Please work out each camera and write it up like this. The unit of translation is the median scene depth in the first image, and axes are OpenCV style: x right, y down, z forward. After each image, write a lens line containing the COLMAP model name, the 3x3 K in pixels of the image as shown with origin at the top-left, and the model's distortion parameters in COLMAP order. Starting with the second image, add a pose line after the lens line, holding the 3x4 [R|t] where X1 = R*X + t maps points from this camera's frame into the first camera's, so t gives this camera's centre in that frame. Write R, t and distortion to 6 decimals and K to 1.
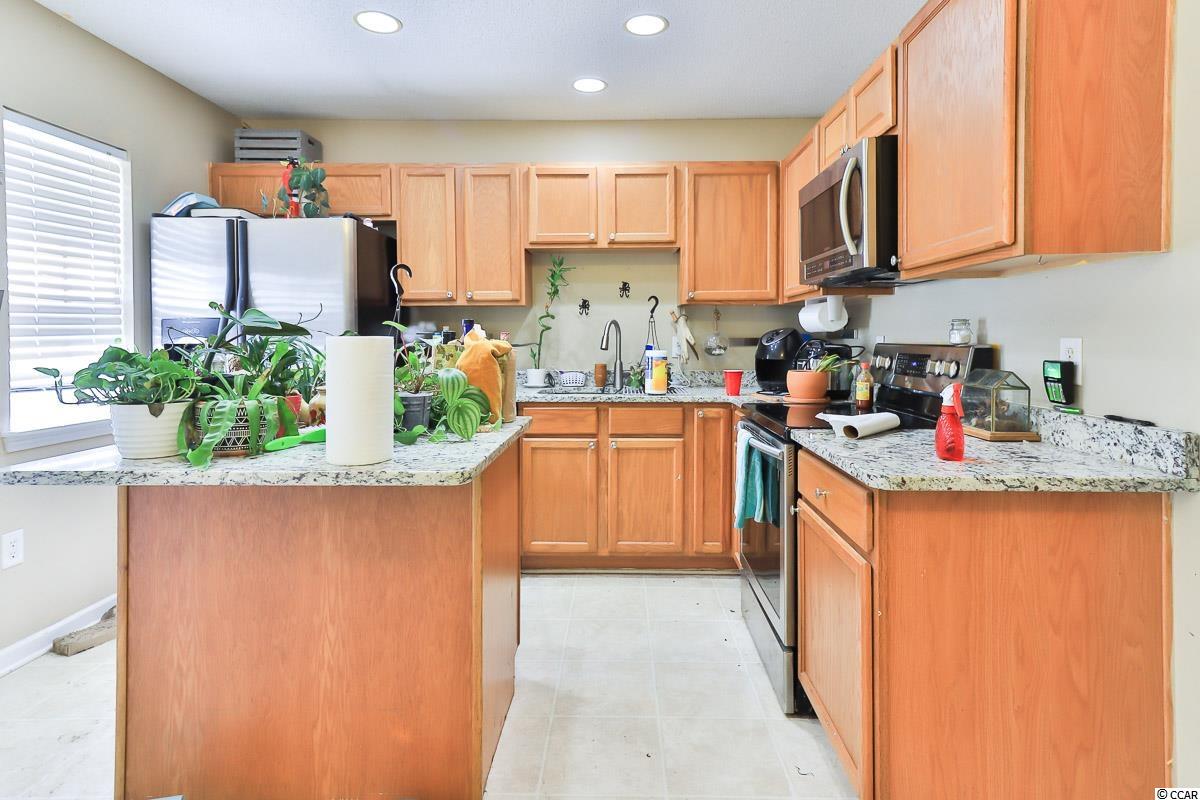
lens RADIAL K [[560.5, 0, 600.1], [0, 560.5, 352.7], [0, 0, 1]] dist [0.014919, 0.000051]
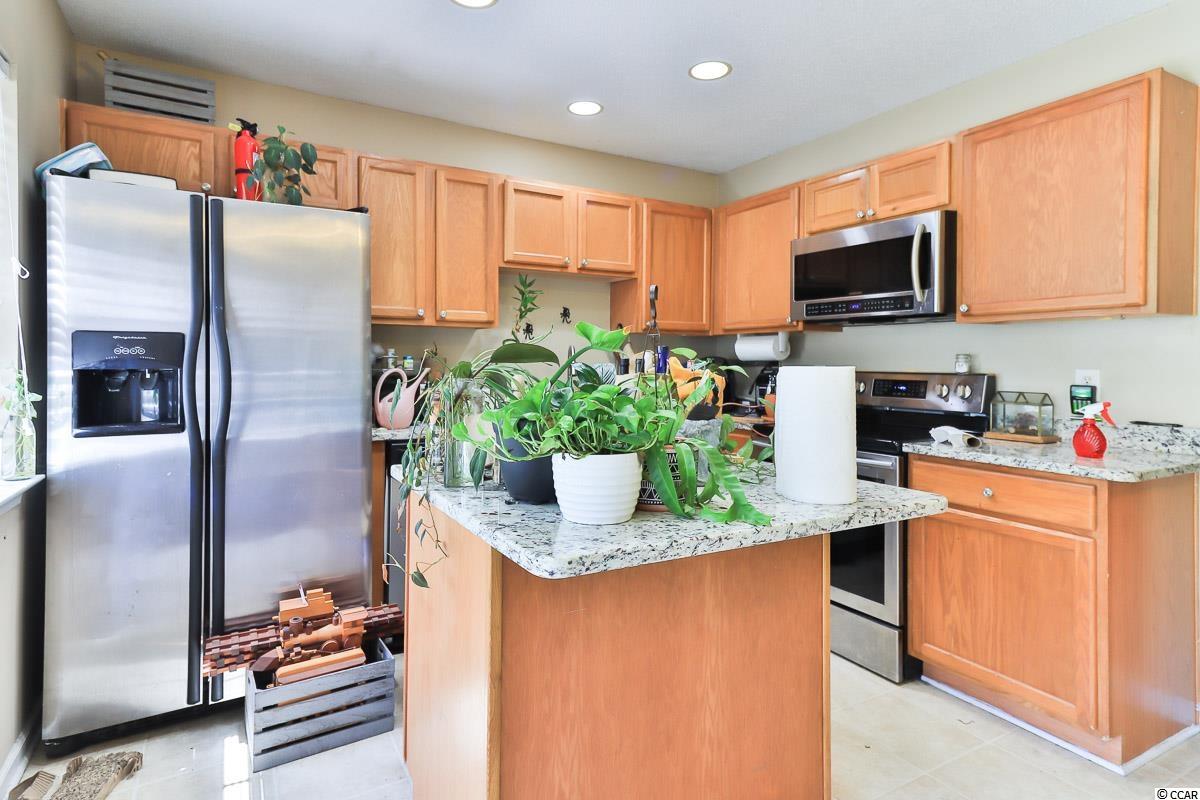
lens RADIAL K [[555.3, 0, 599.6], [0, 555.3, 369.8], [0, 0, 1]] dist [0.019120, 0.000061]
pose [[0.895165, 0.002979, 0.445726, -0.517678], [0.002714, 0.999923, -0.012134, -0.005957], [-0.445727, 0.012072, 0.895087, 0.143889]]
